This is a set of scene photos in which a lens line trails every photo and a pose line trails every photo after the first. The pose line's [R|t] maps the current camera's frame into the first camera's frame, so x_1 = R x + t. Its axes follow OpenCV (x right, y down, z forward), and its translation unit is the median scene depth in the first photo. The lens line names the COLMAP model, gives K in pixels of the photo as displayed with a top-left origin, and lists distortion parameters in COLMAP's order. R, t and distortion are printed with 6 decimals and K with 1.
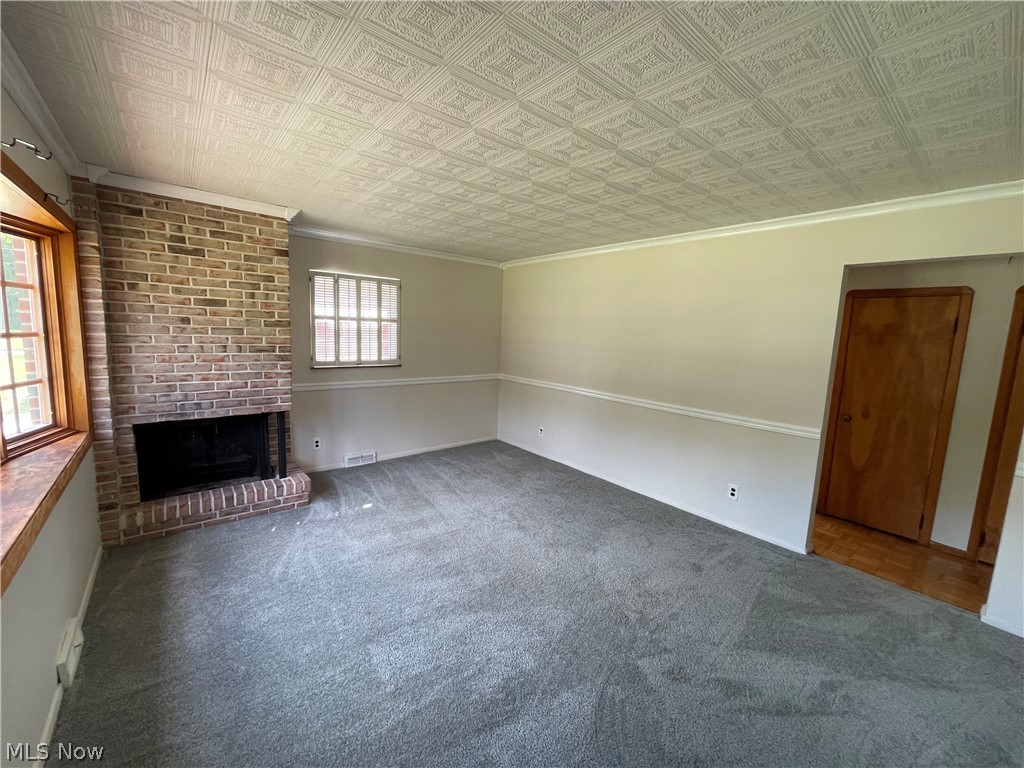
lens RADIAL K [[413.3, 0, 517.6], [0, 413.3, 380.8], [0, 0, 1]] dist [-0.013615, 0.000586]
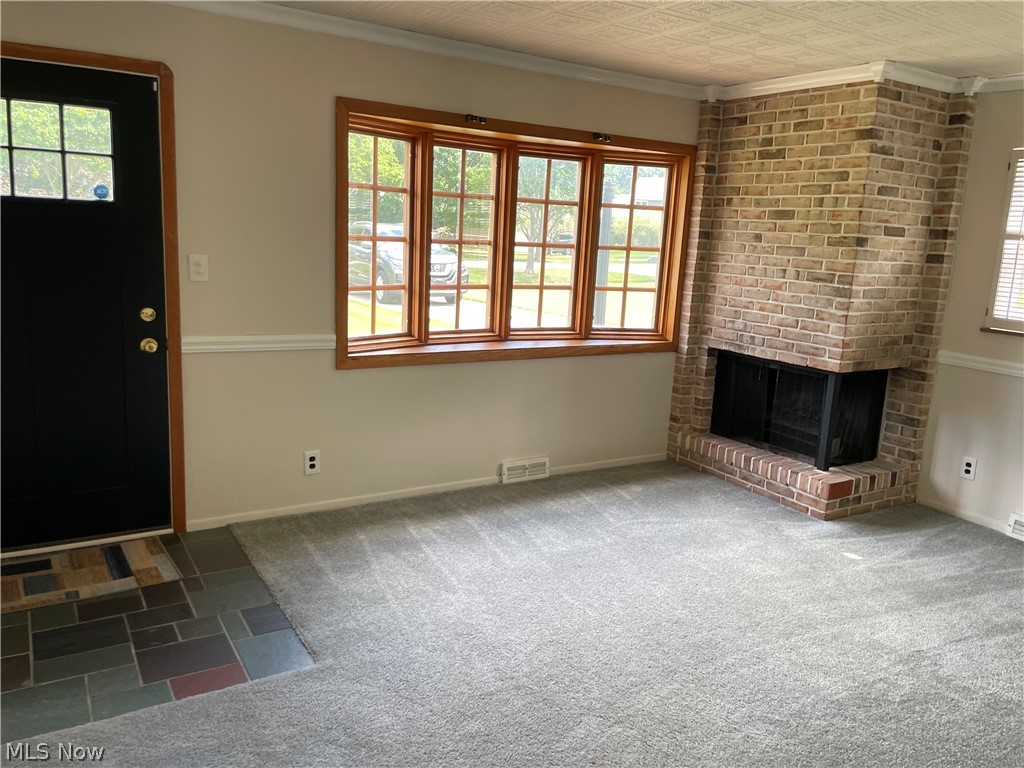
lens RADIAL K [[781.9, 0, 516.5], [0, 781.9, 384.3], [0, 0, 1]] dist [0.049698, -0.071072]
pose [[-0.149284, 0.140860, -0.978710, 0.854492], [-0.180557, 0.969276, 0.167043, -0.031367], [0.972169, 0.201650, -0.119264, 0.717261]]
